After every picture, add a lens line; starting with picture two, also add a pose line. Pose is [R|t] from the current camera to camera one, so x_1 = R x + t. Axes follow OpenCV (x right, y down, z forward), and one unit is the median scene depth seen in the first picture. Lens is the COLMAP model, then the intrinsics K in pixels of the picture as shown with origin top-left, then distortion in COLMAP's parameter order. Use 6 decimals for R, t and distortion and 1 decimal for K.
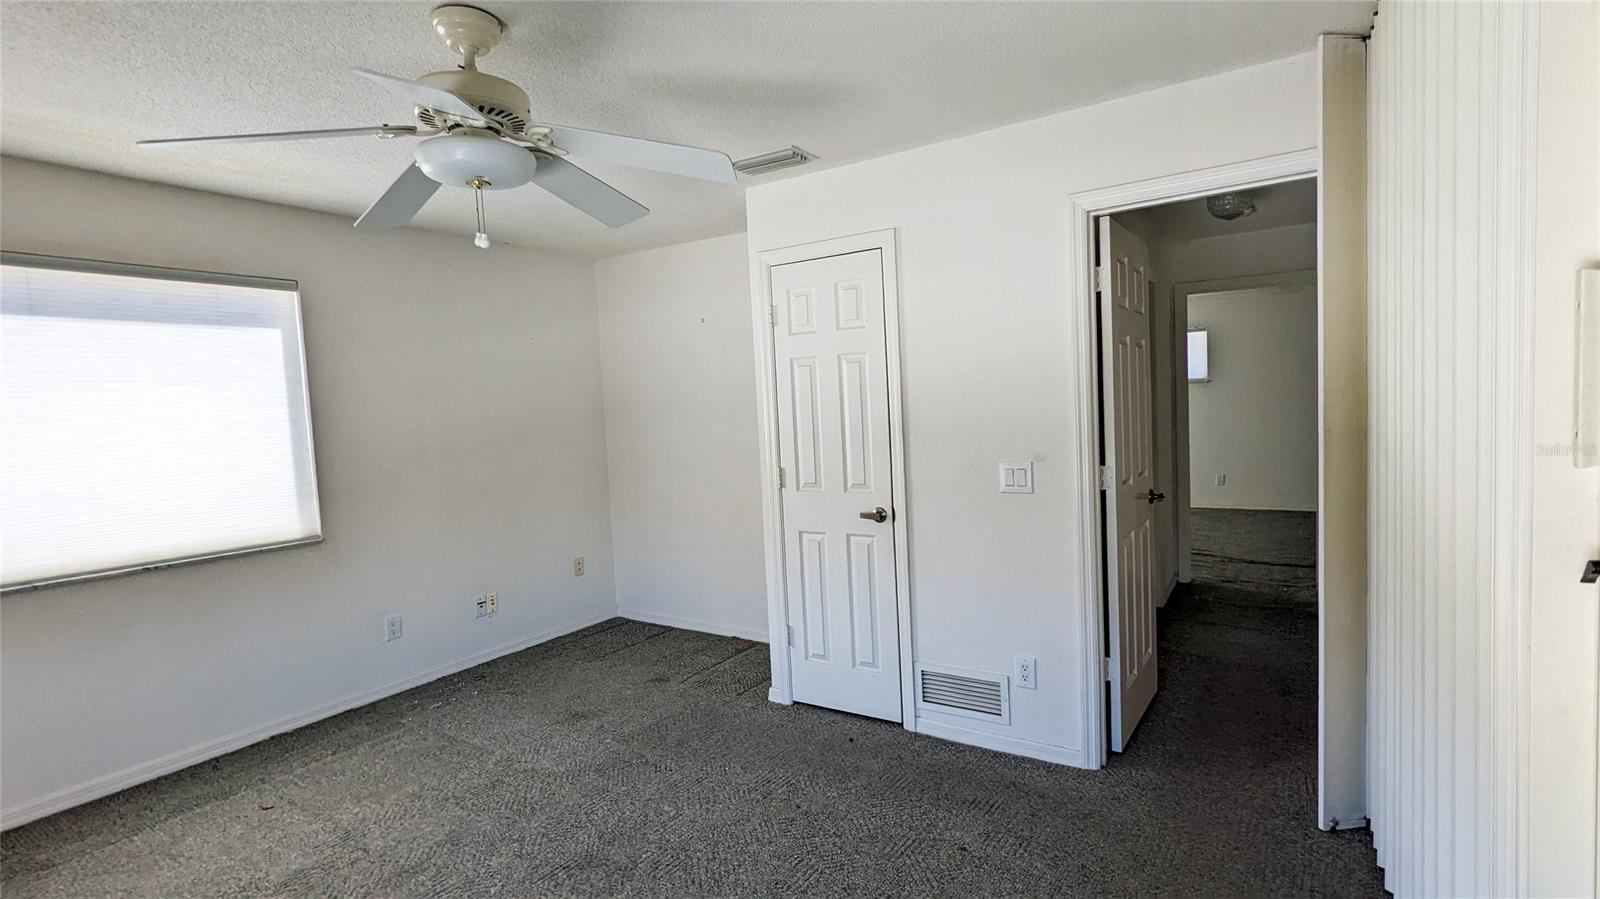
lens RADIAL K [[755.8, 0, 800.0], [0, 755.8, 449.5], [0, 0, 1]] dist [0.002595, -0.000221]
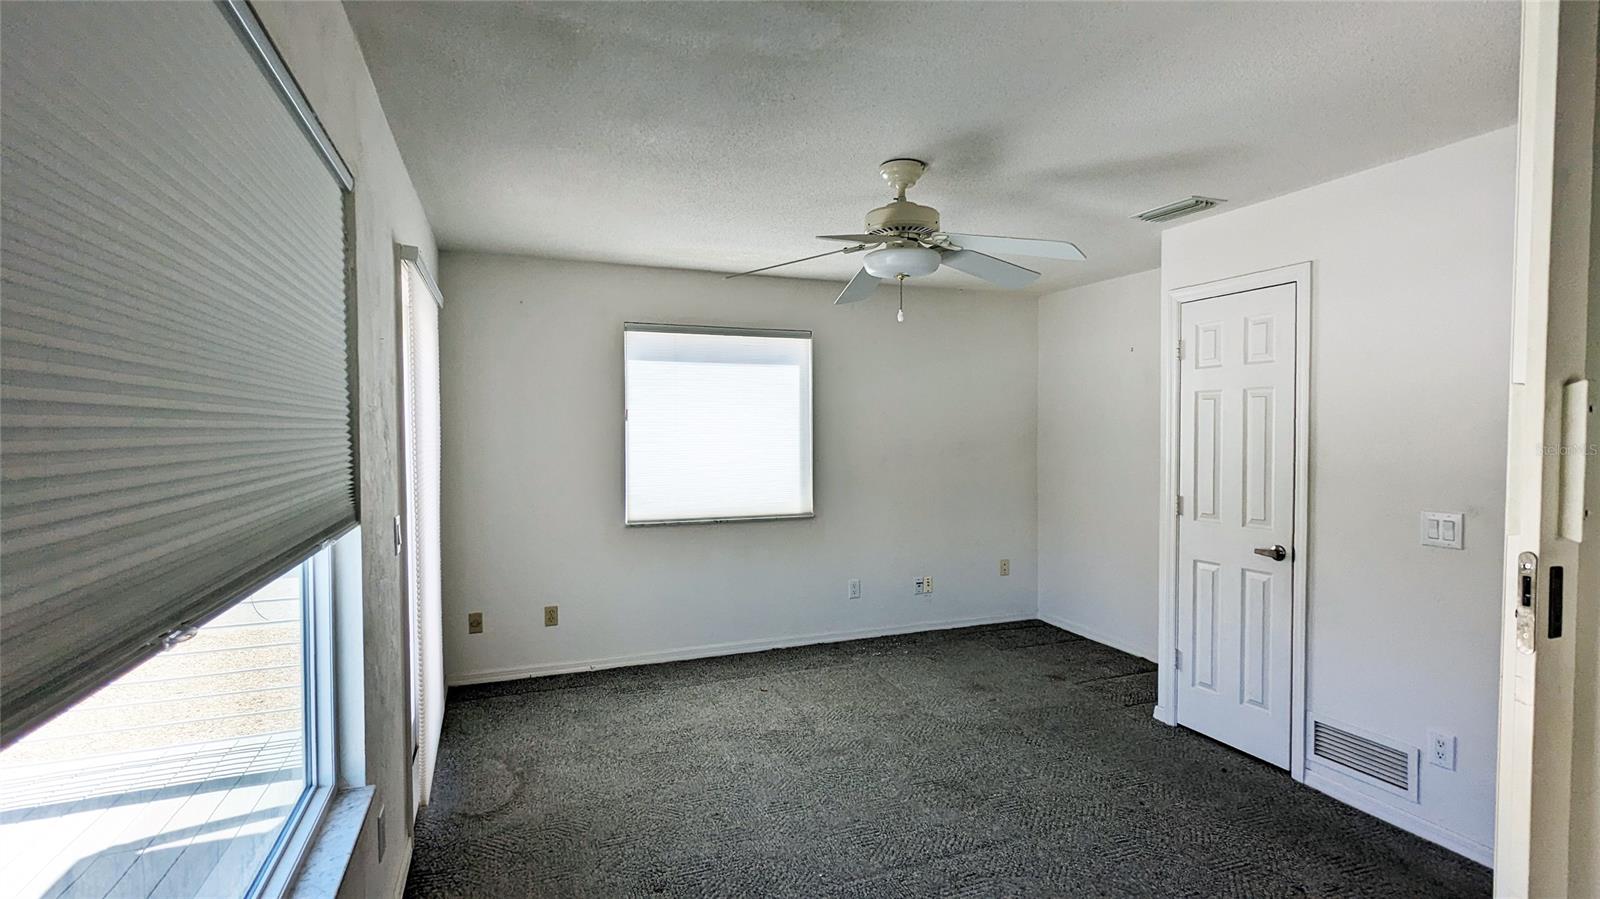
lens RADIAL K [[750.9, 0, 805.3], [0, 750.9, 433.3], [0, 0, 1]] dist [-0.001420, -0.000621]
pose [[0.815524, 0.046637, -0.576841, 0.159329], [-0.068953, 0.997478, -0.016840, -0.009310], [0.574600, 0.053509, 0.816683, -0.155891]]
